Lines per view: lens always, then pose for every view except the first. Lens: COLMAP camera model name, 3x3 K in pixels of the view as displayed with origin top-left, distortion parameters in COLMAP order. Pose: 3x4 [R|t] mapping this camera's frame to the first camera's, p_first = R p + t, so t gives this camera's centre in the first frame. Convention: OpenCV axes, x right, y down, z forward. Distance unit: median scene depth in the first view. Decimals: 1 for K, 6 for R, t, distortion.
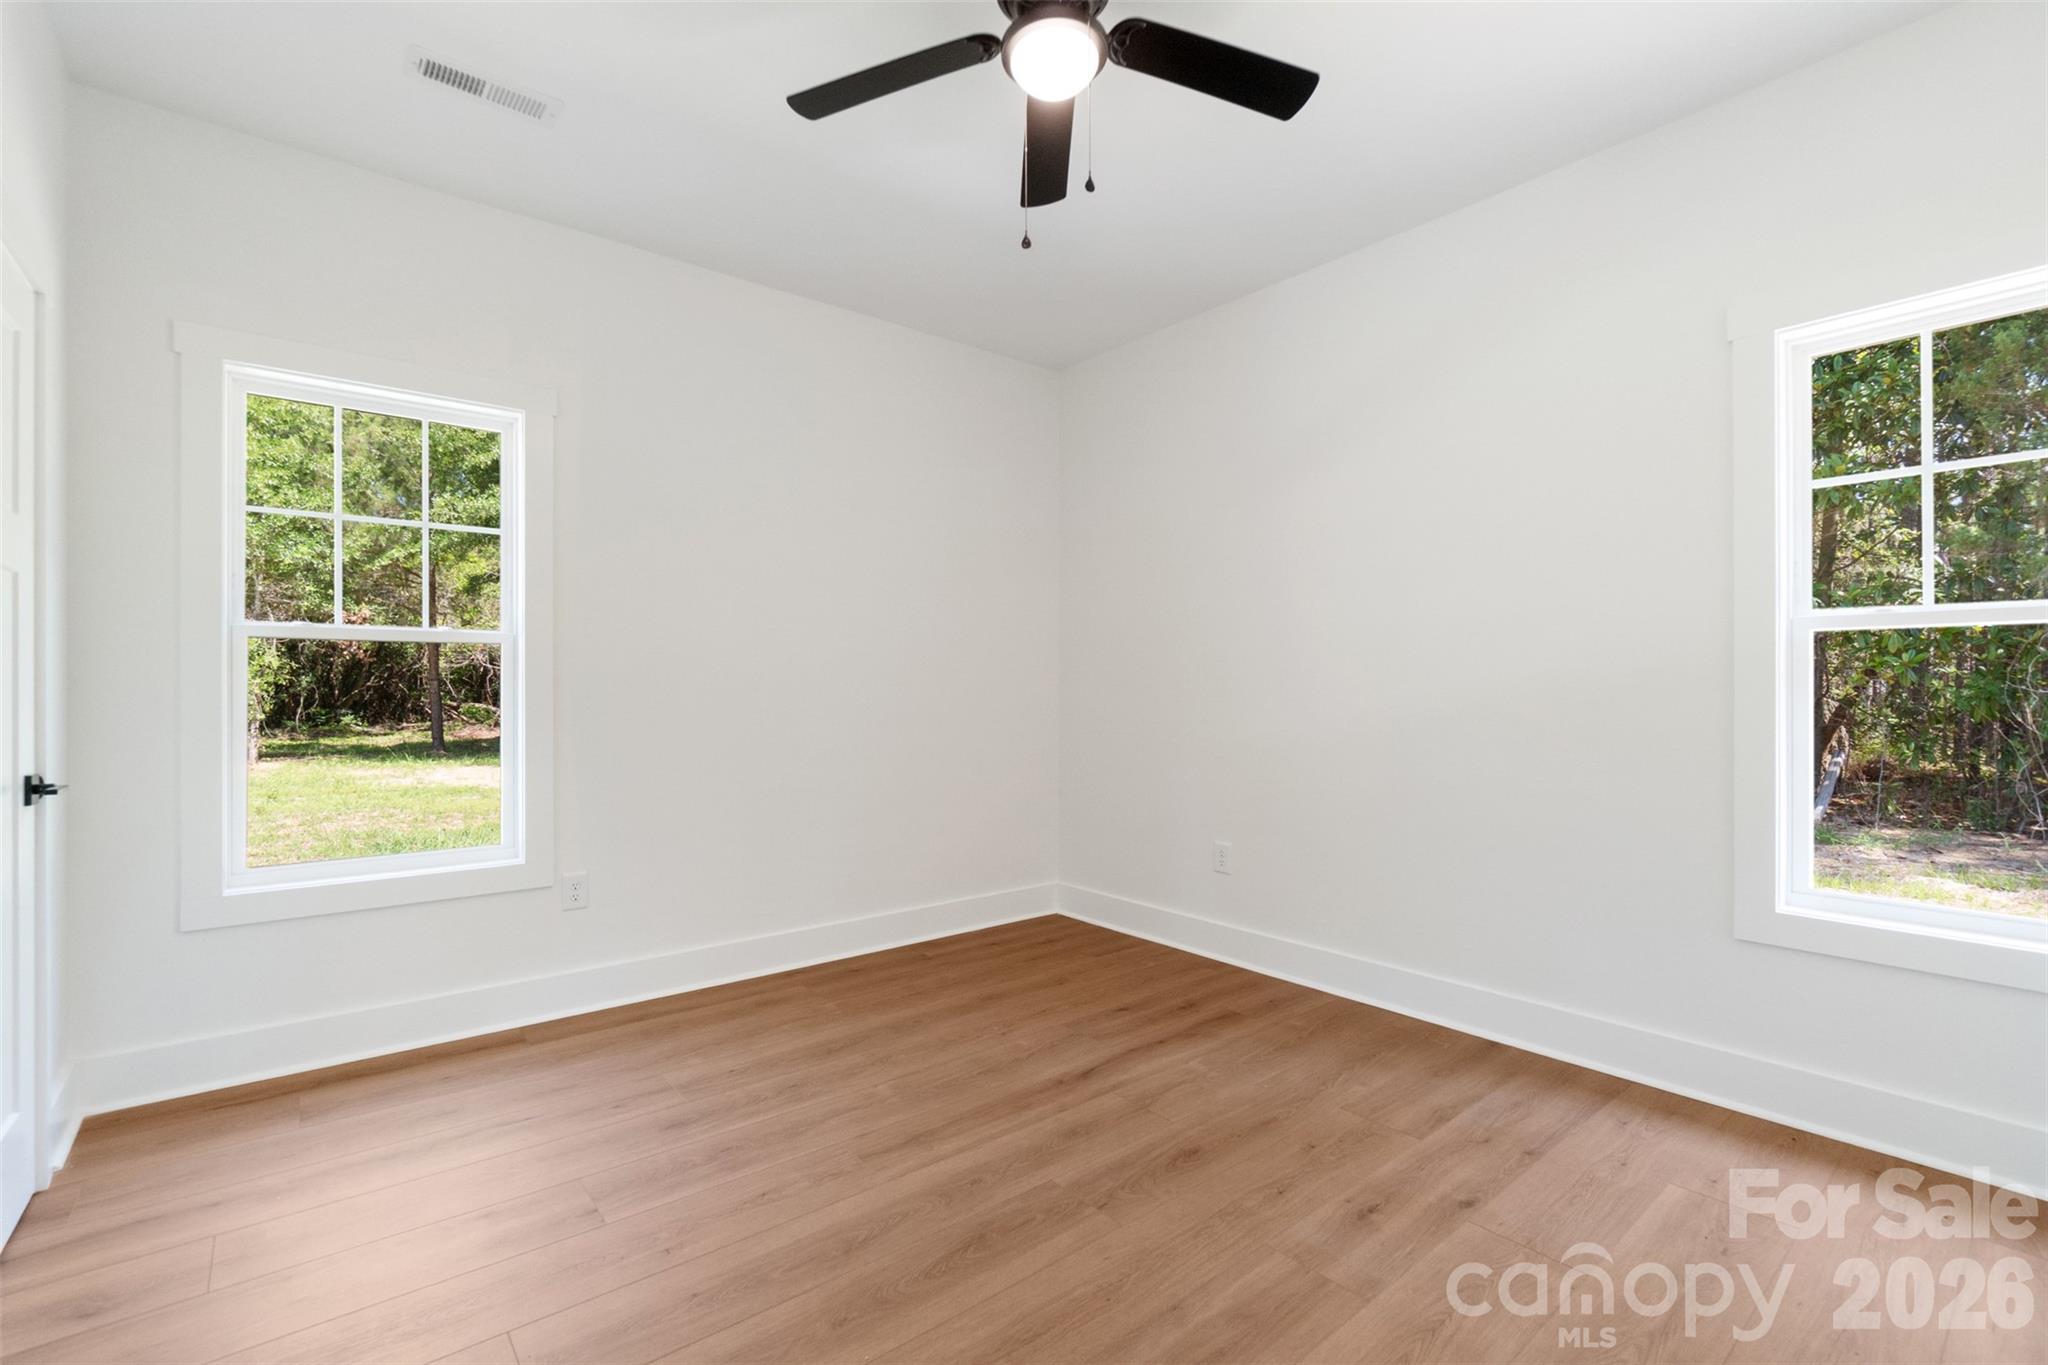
lens RADIAL K [[916.3, 0, 1024.6], [0, 916.3, 668.2], [0, 0, 1]] dist [0.001121, 0.000811]
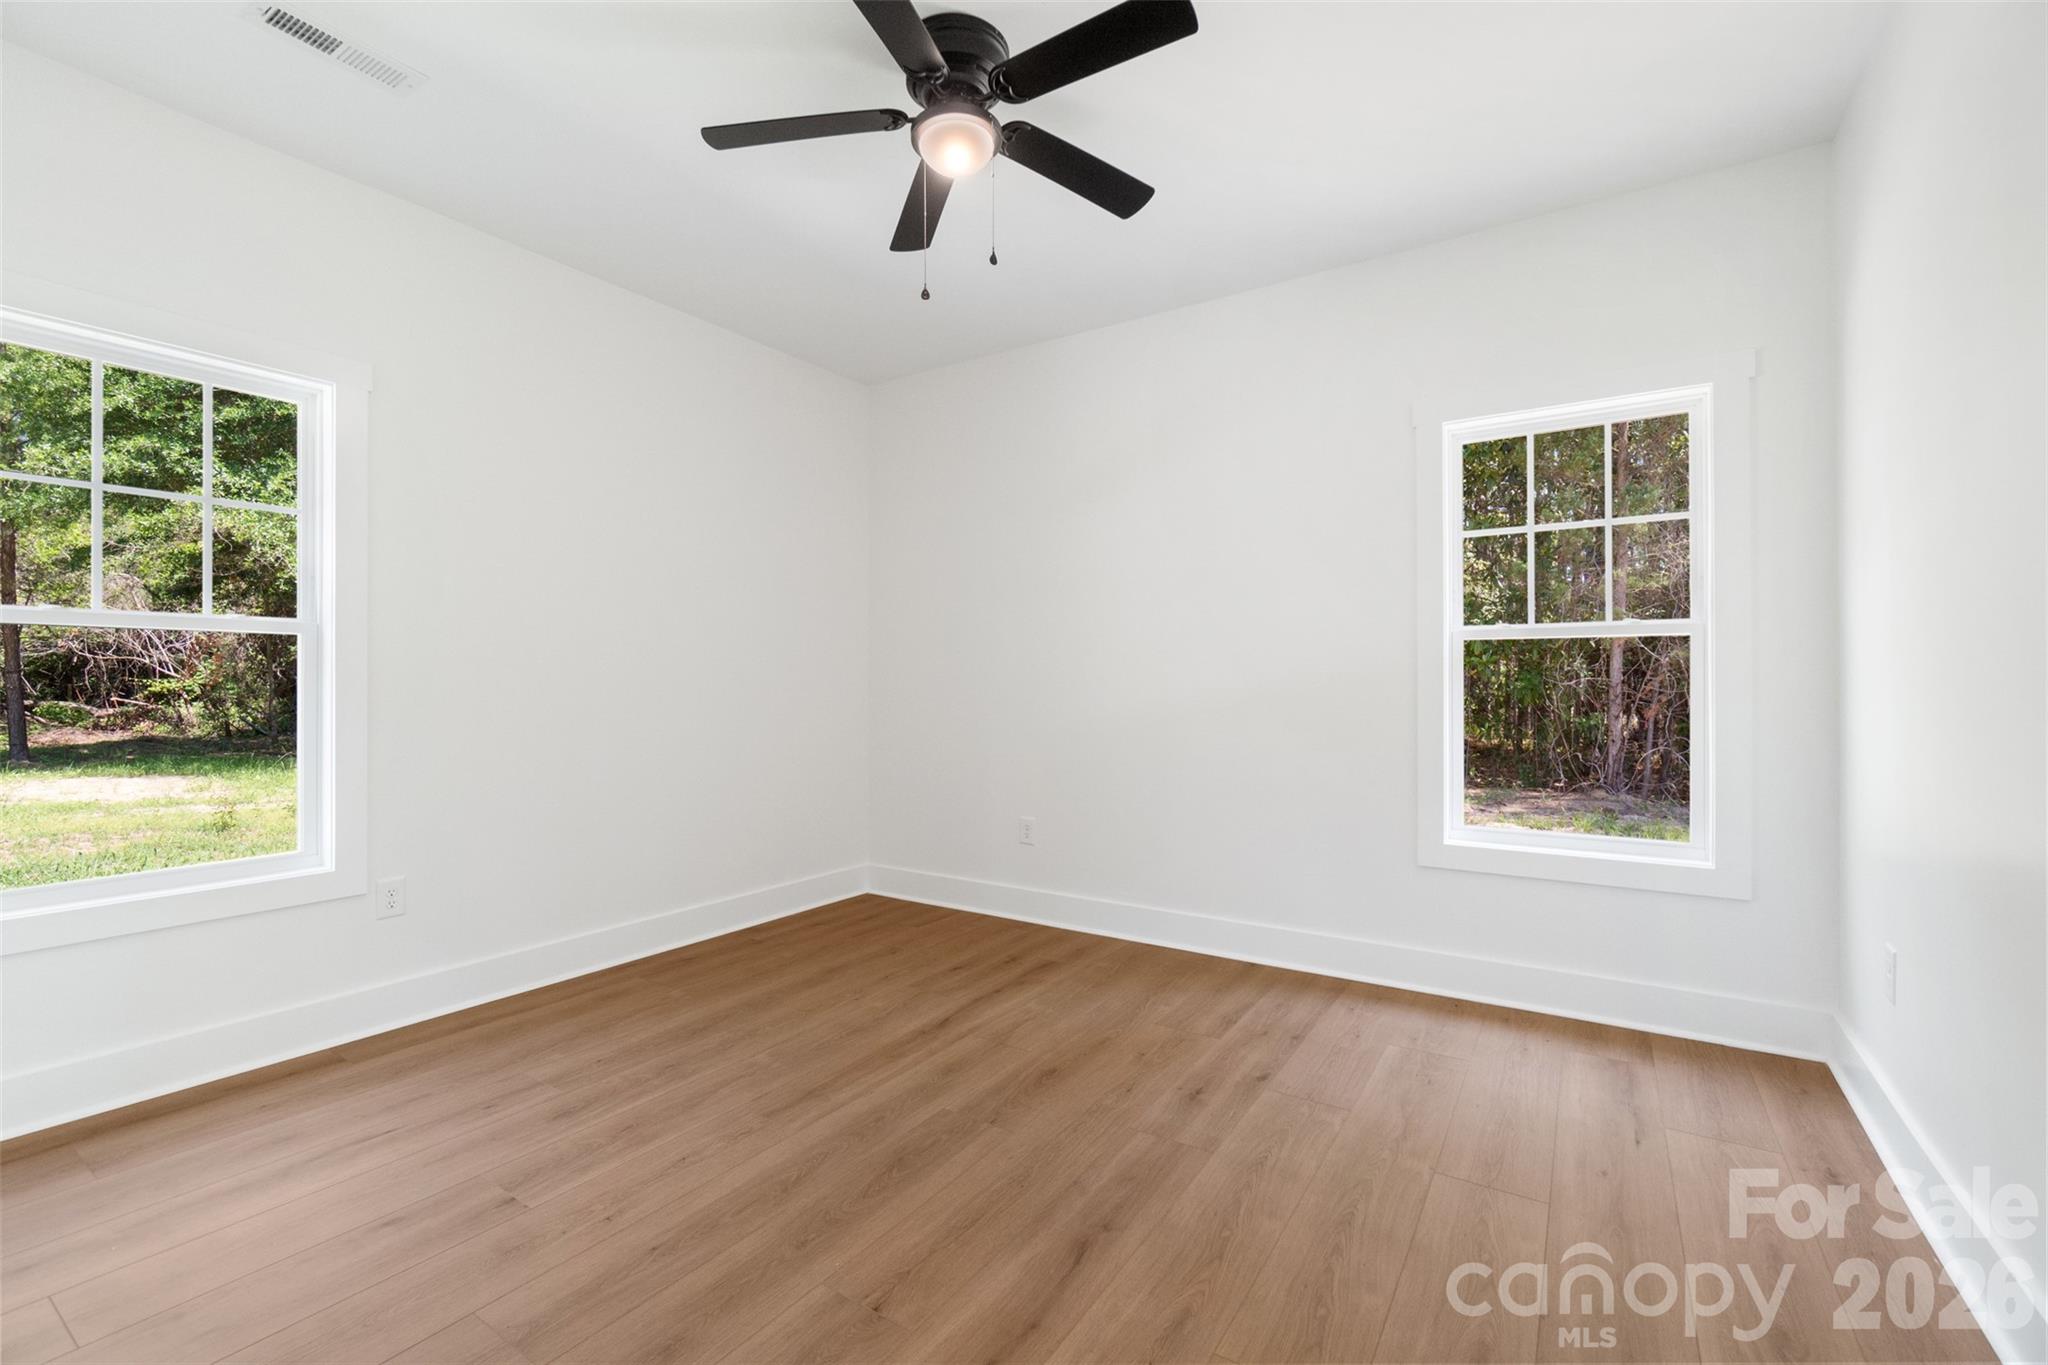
lens RADIAL K [[904.4, 0, 1018.3], [0, 904.4, 657.4], [0, 0, 1]] dist [-0.001375, 0.000737]
pose [[0.952665, 0.007963, 0.303919, -0.194450], [-0.006180, 0.999958, -0.006830, -0.001726], [-0.303961, 0.004628, 0.952673, -0.096476]]
